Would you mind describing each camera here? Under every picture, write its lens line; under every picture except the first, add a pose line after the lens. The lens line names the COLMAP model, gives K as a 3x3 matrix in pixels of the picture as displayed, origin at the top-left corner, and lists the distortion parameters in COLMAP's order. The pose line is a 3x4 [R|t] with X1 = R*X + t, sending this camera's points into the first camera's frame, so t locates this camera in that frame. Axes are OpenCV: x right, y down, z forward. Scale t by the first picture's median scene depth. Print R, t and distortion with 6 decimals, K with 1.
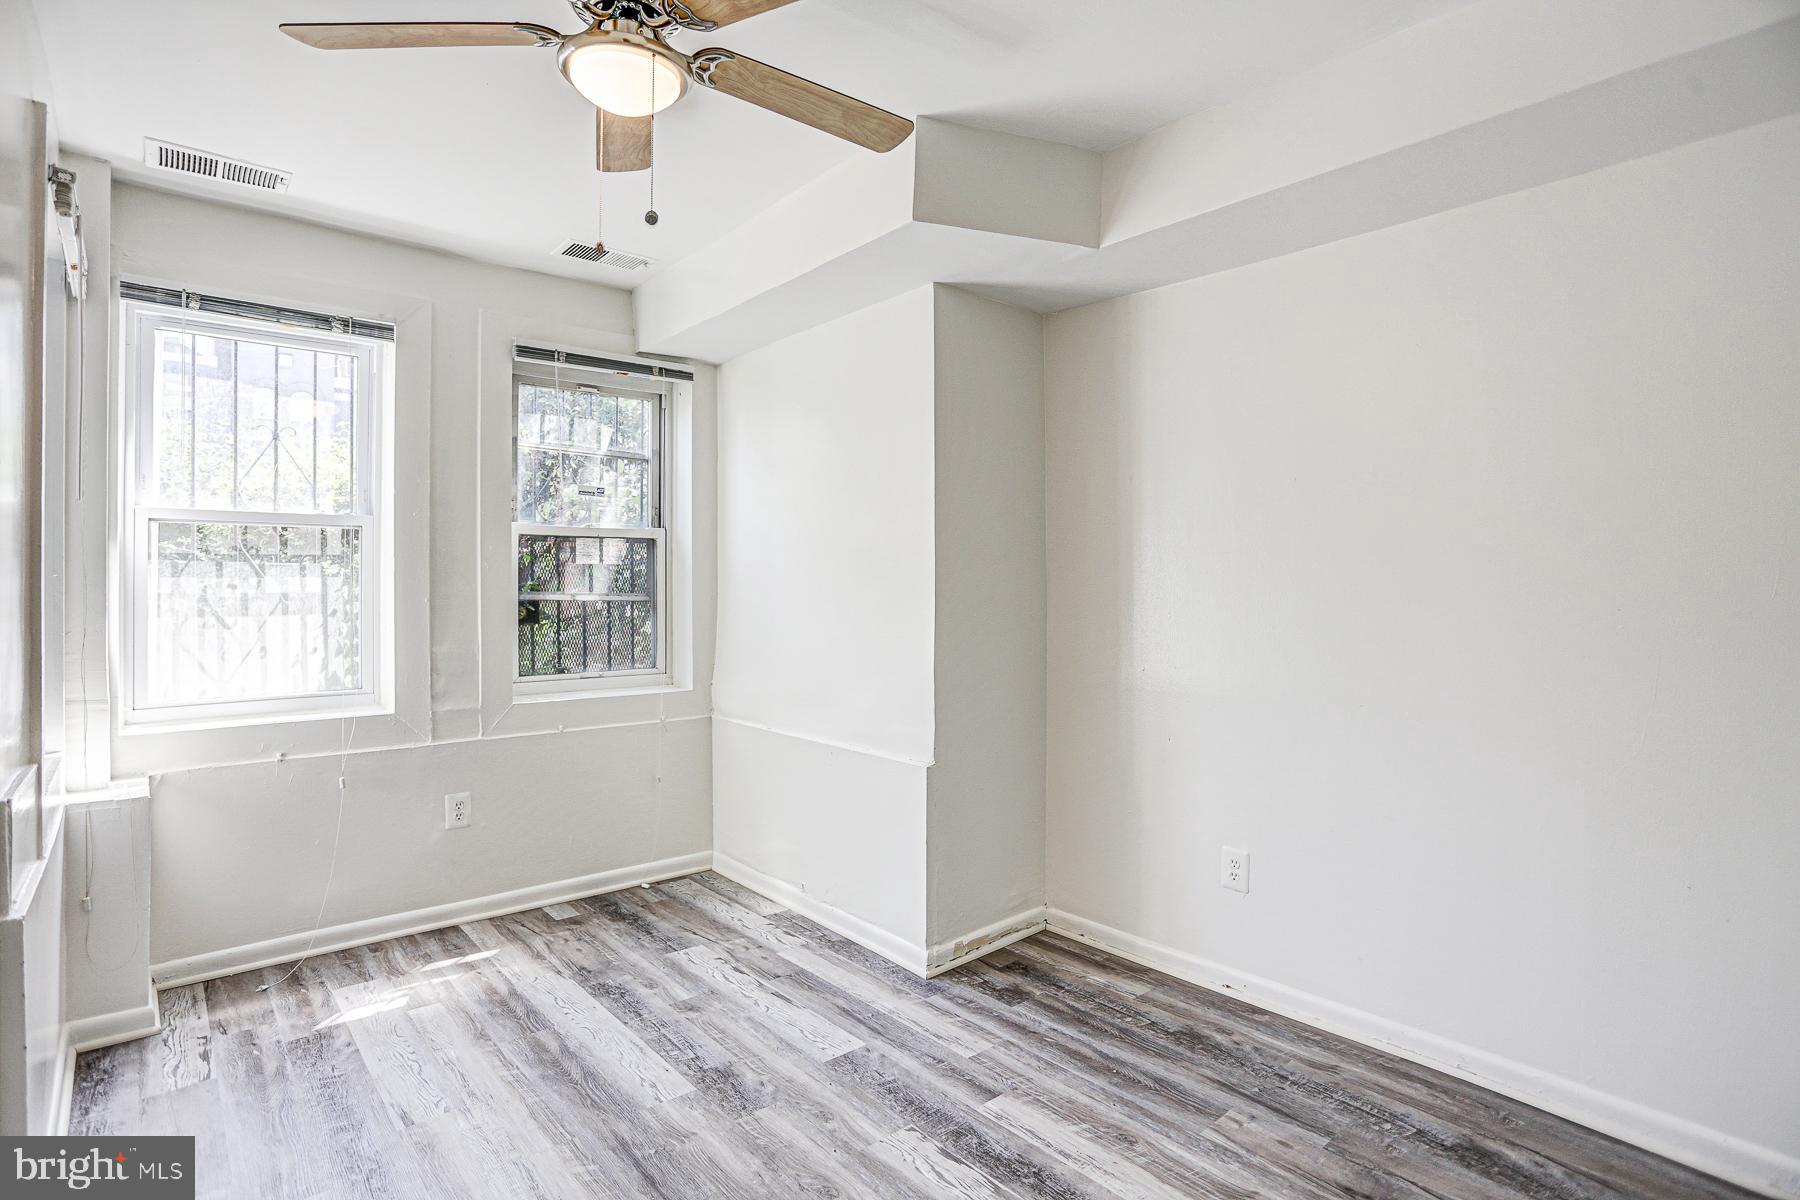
lens RADIAL K [[892.9, 0, 903.3], [0, 892.9, 583.3], [0, 0, 1]] dist [-0.068876, 0.027352]
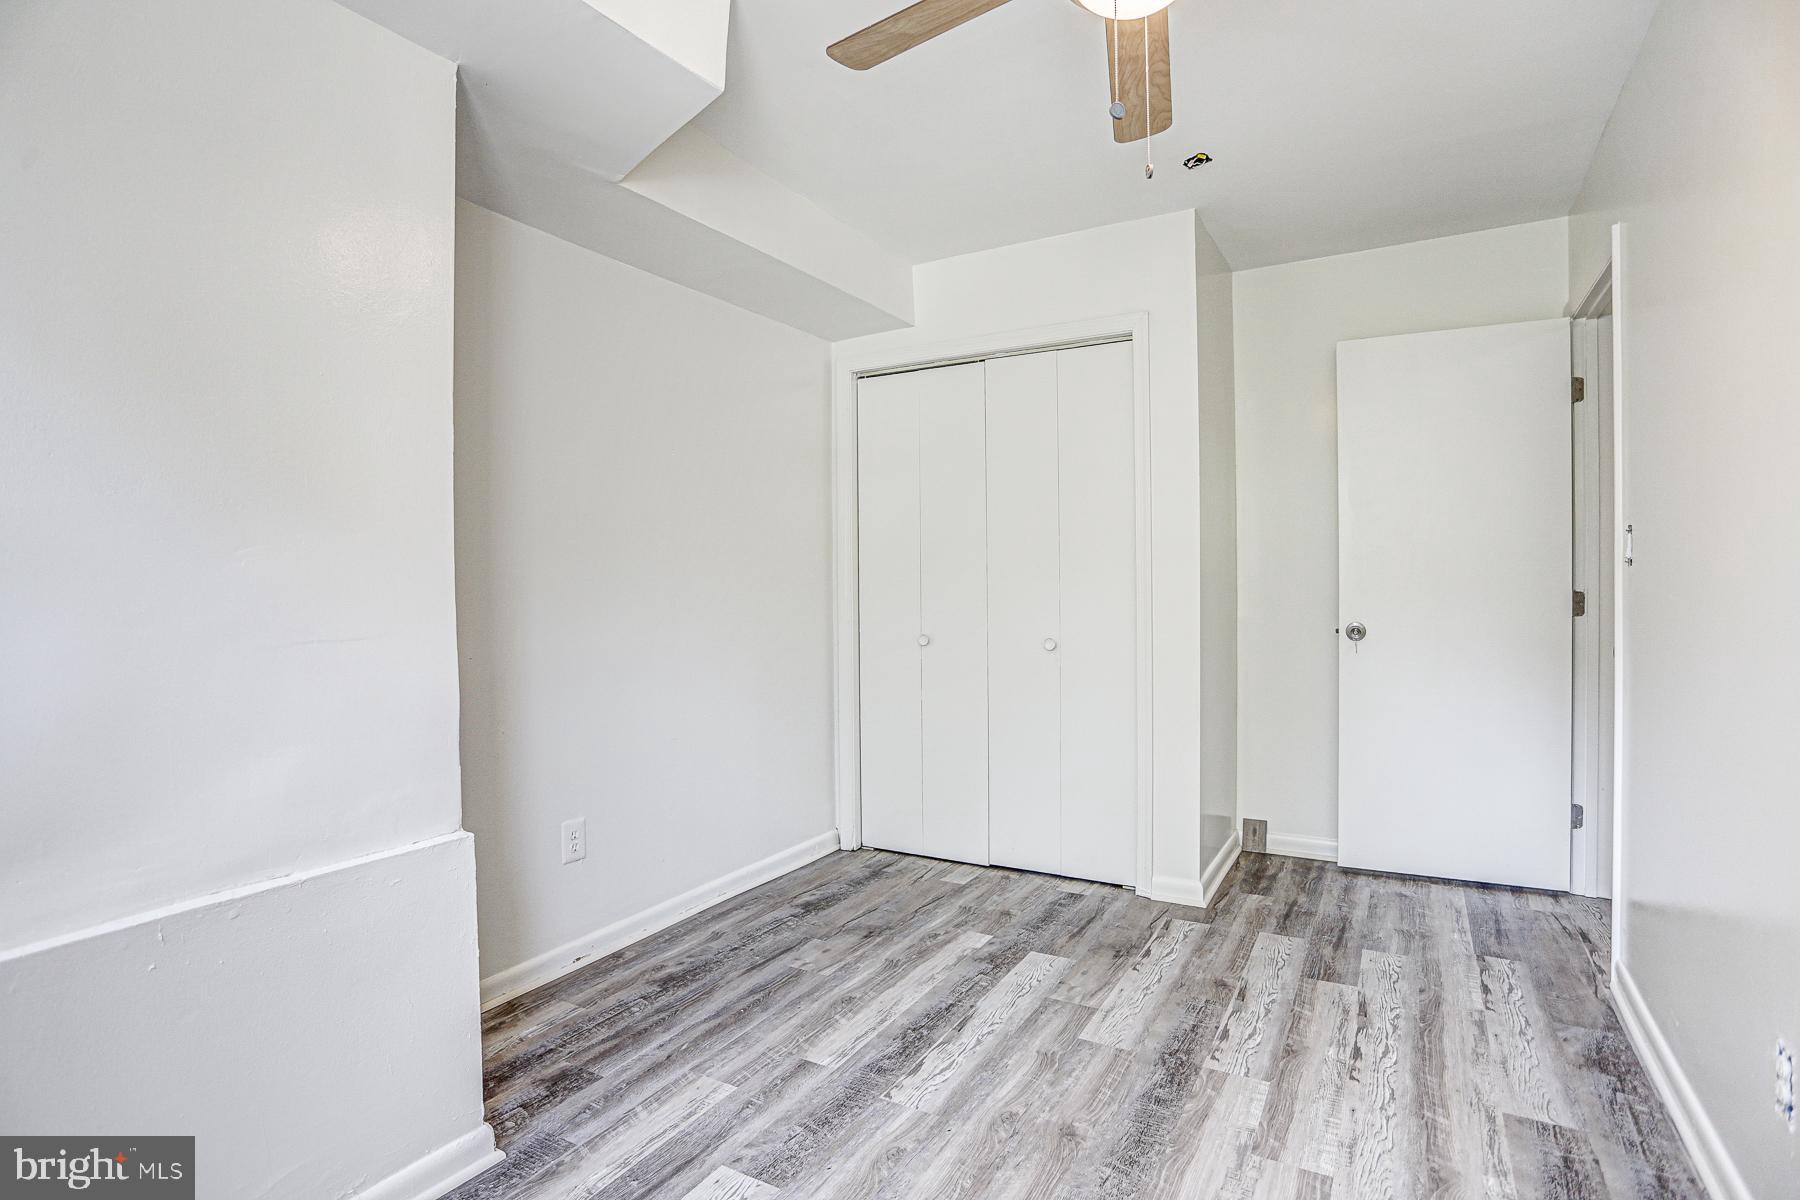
lens RADIAL K [[892.9, 0, 903.3], [0, 892.9, 583.3], [0, 0, 1]] dist [-0.068876, 0.027352]
pose [[-0.331148, 0.001082, 0.943578, -0.660115], [0.006050, 0.999981, 0.000976, 0.031228], [-0.943560, 0.006031, -0.331148, 0.926495]]
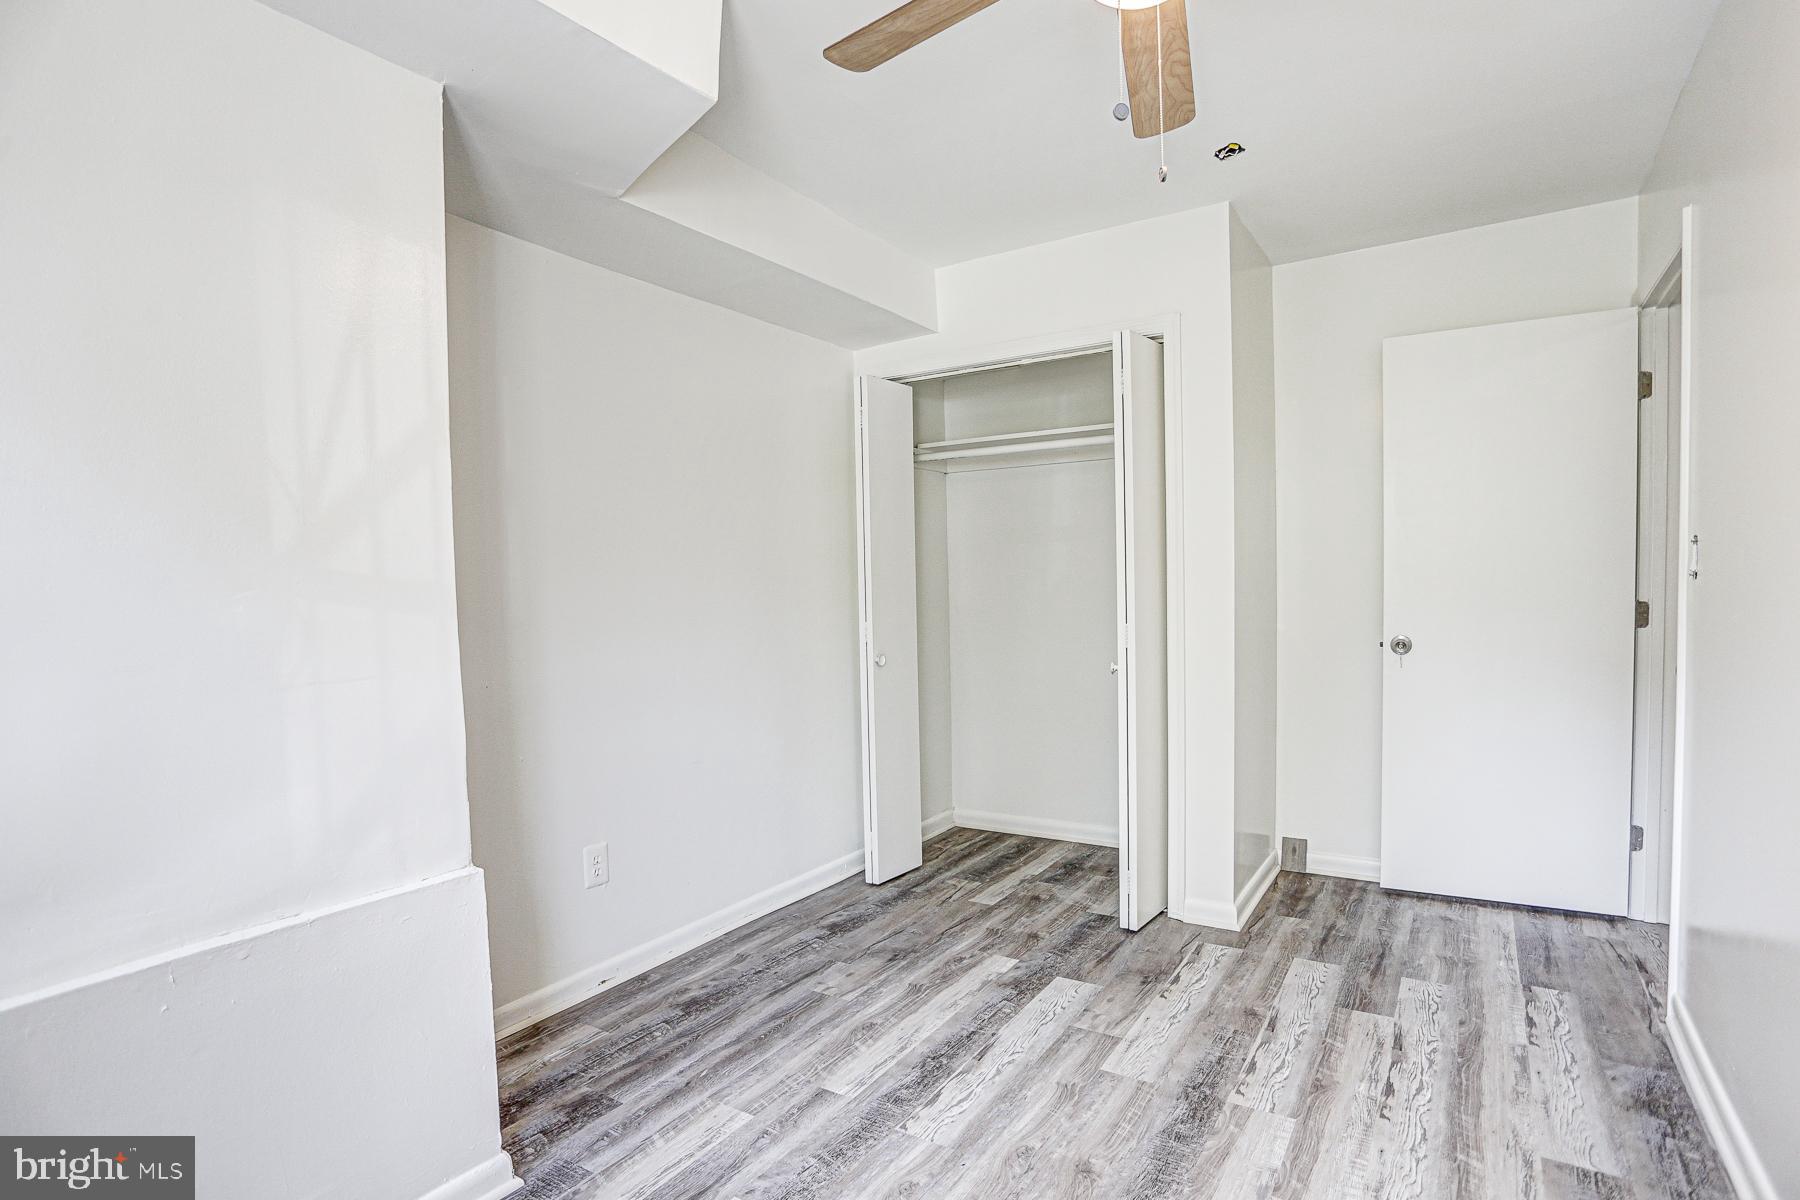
lens RADIAL K [[903.7, 0, 903.4], [0, 903.7, 622.4], [0, 0, 1]] dist [-0.067958, 0.027304]
pose [[-0.284735, -0.032720, 0.958048, -0.656551], [0.019845, 0.999002, 0.040016, 0.013140], [-0.958401, 0.030406, -0.283802, 0.896597]]
